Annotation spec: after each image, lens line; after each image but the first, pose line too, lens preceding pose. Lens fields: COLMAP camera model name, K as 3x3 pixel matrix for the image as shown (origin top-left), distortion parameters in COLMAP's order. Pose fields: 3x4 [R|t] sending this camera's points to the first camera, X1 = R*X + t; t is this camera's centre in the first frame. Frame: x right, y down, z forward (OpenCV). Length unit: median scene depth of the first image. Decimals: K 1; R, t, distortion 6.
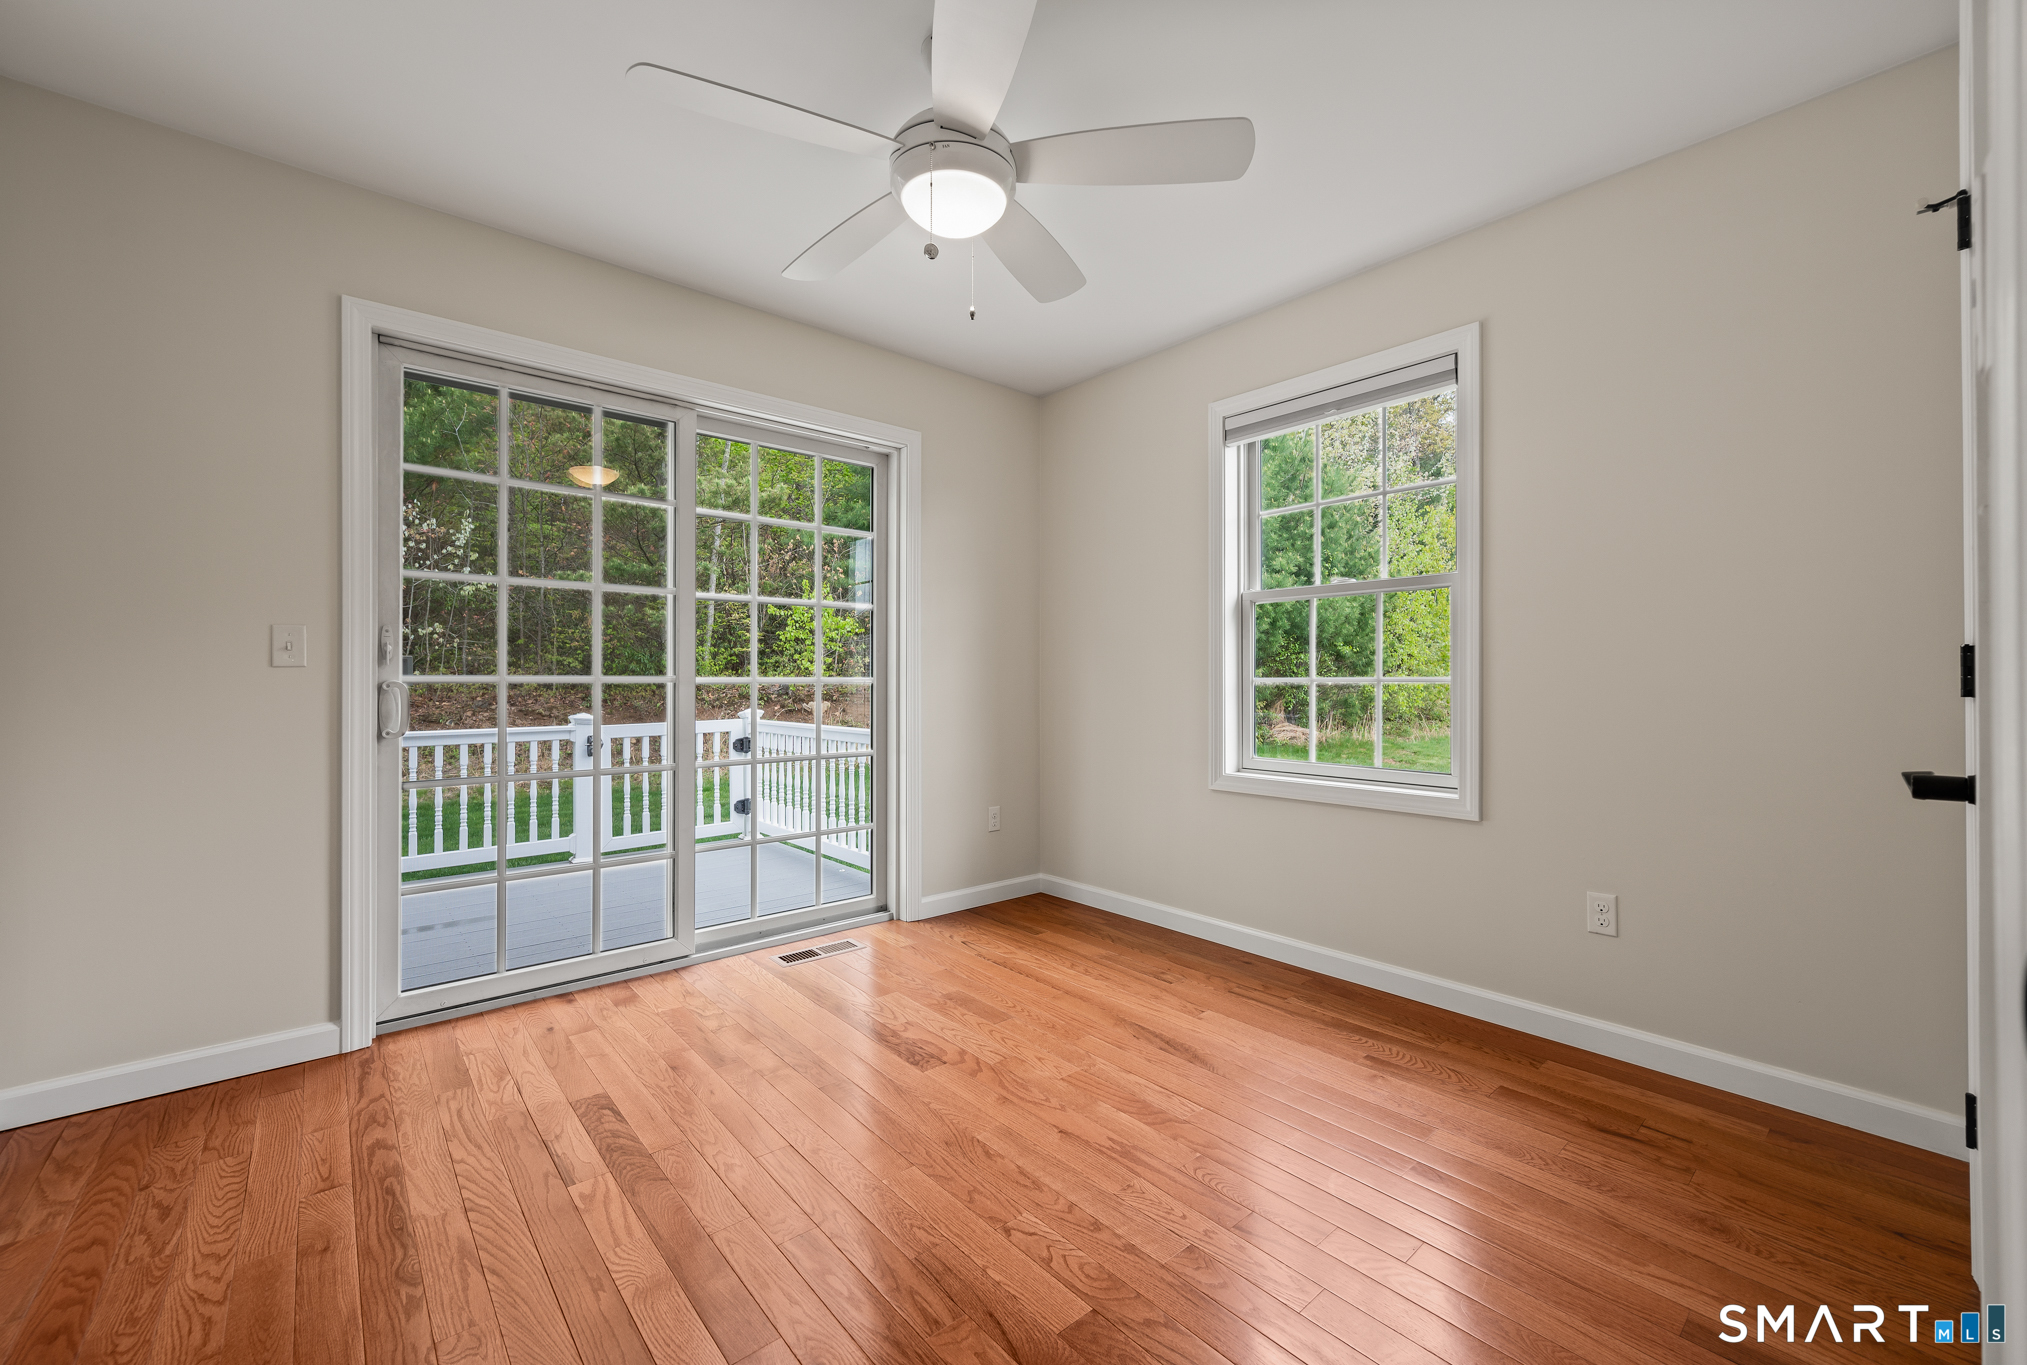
lens RADIAL K [[821.2, 0, 1053.9], [0, 821.2, 682.2], [0, 0, 1]] dist [-0.002296, -0.000200]
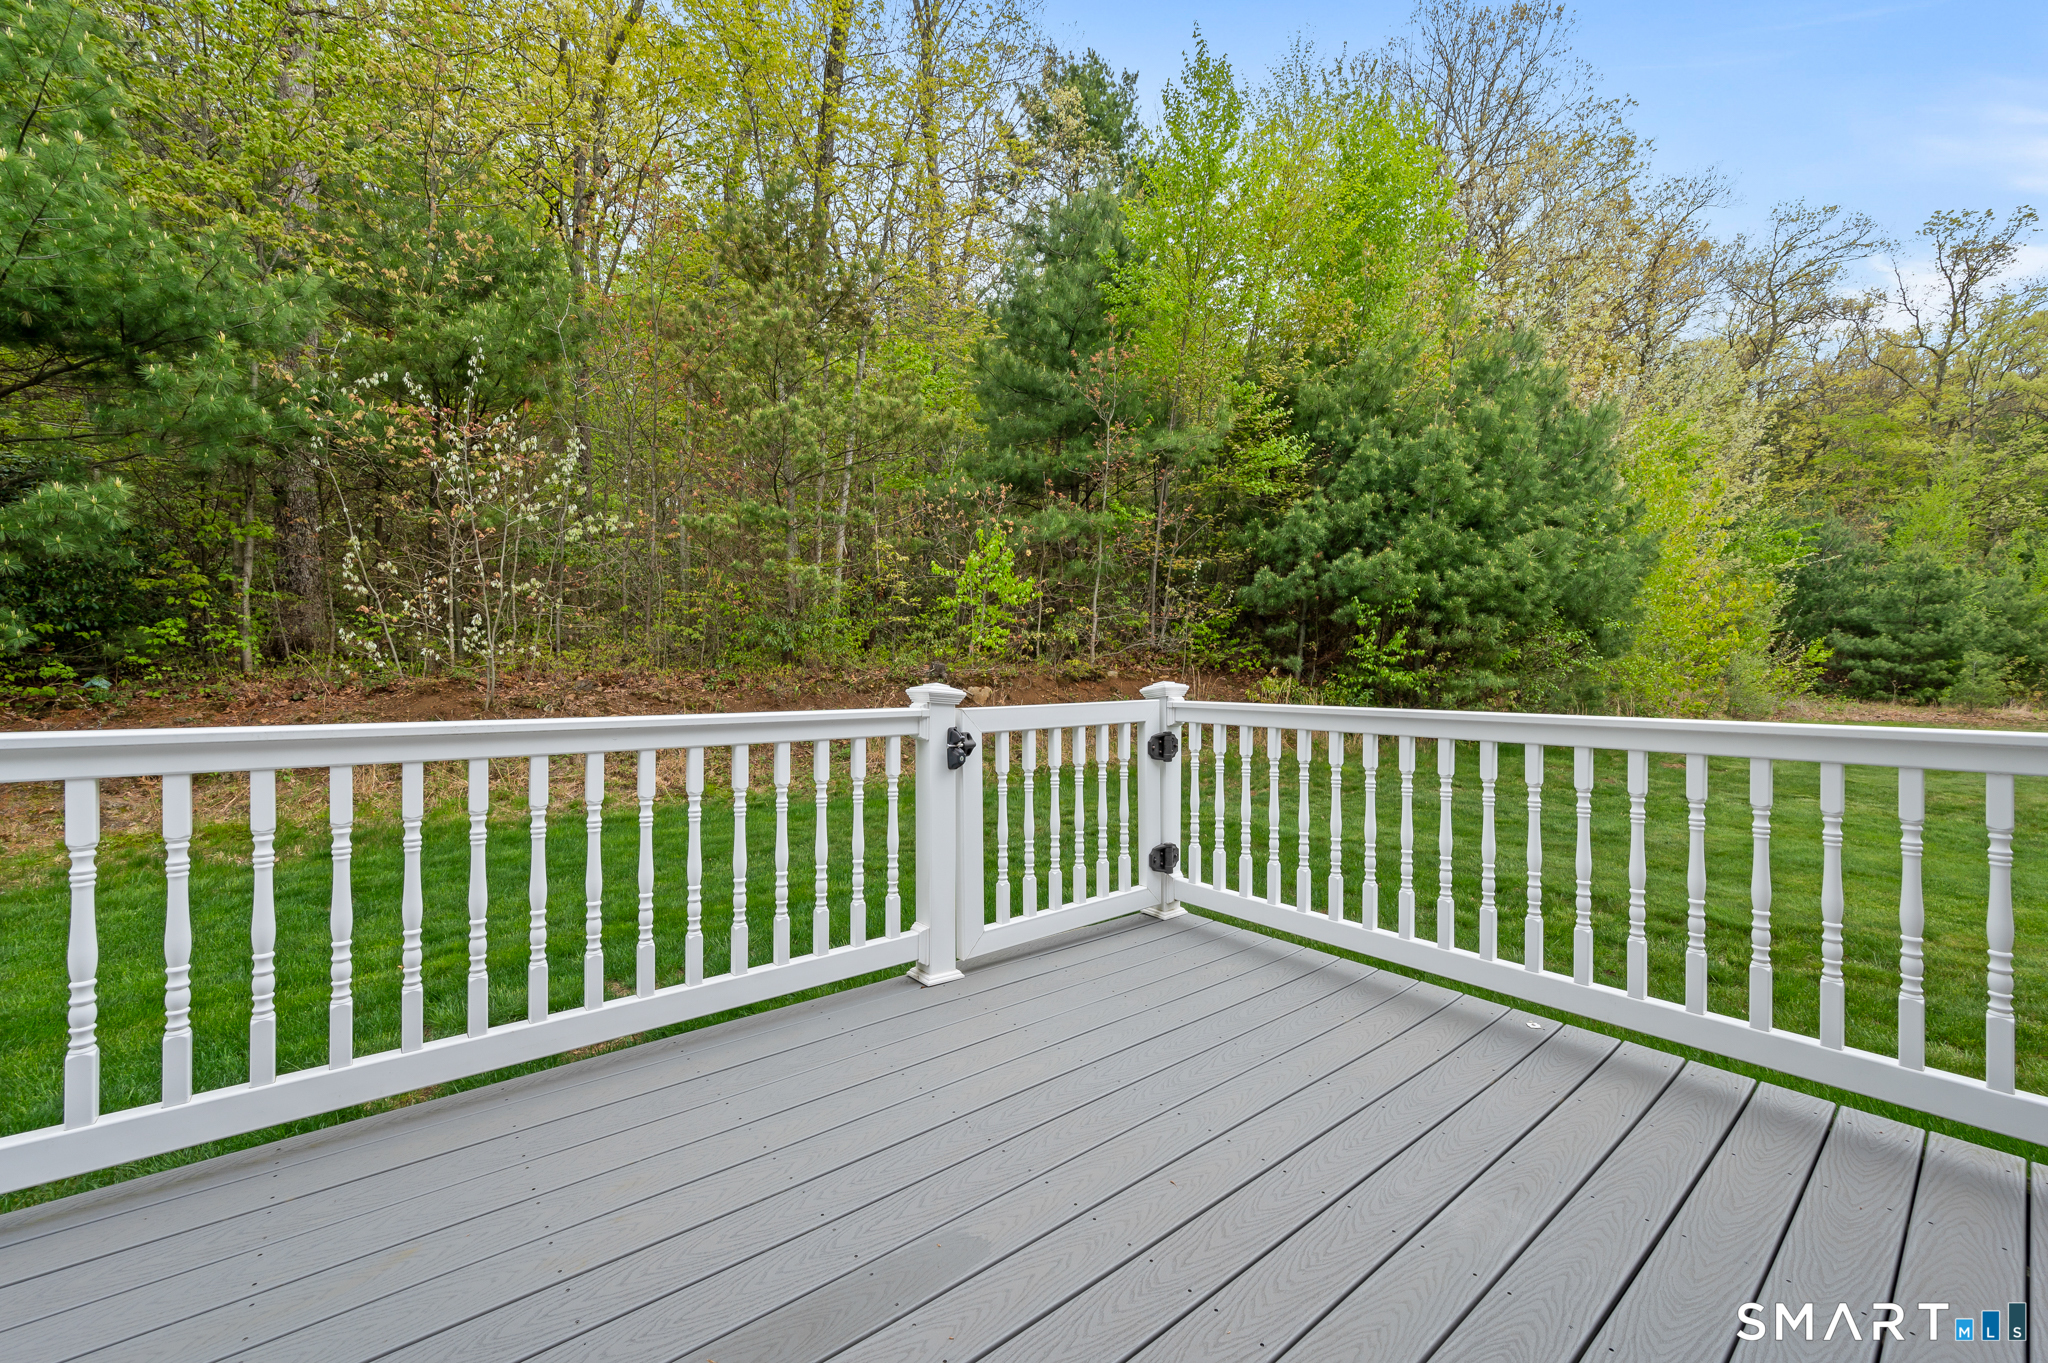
lens RADIAL K [[818.7, 0, 1037.1], [0, 818.7, 681.2], [0, 0, 1]] dist [-0.001174, -0.000073]
pose [[0.999055, 0.006385, -0.042982, -0.982125], [-0.006118, 0.999961, 0.006347, 0.066122], [0.043021, -0.006078, 0.999056, 1.005414]]
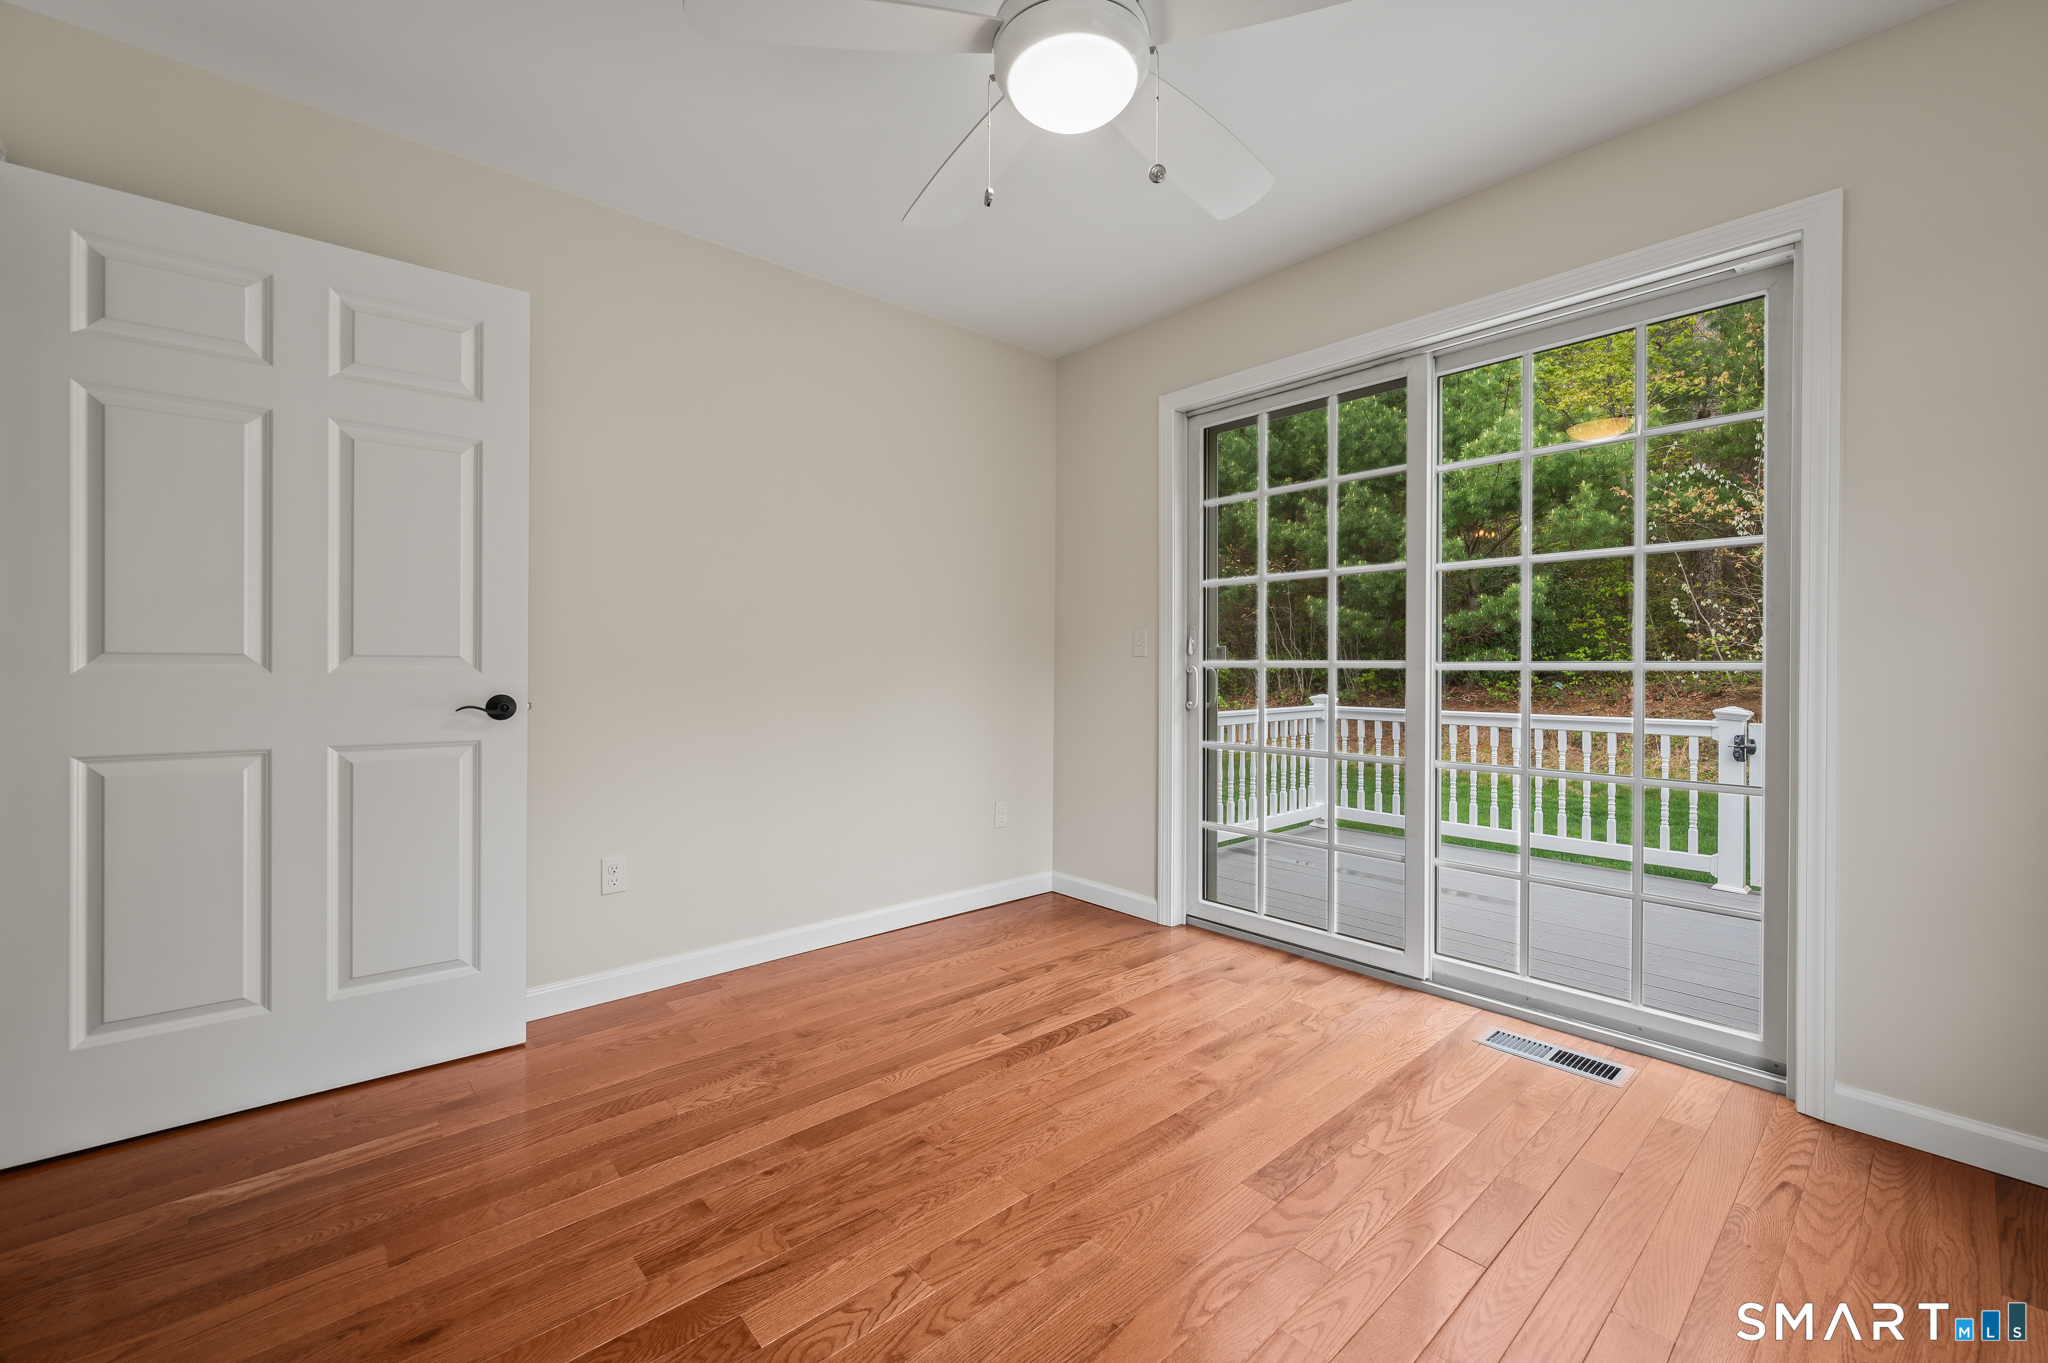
lens RADIAL K [[818.7, 0, 1025.1], [0, 818.7, 667.3], [0, 0, 1]] dist [-0.001174, -0.000073]
pose [[-0.008505, 0.002724, -0.999960, 0.464720], [-0.004187, 0.999987, 0.002759, 0.000049], [0.999955, 0.004211, -0.008494, 0.630577]]
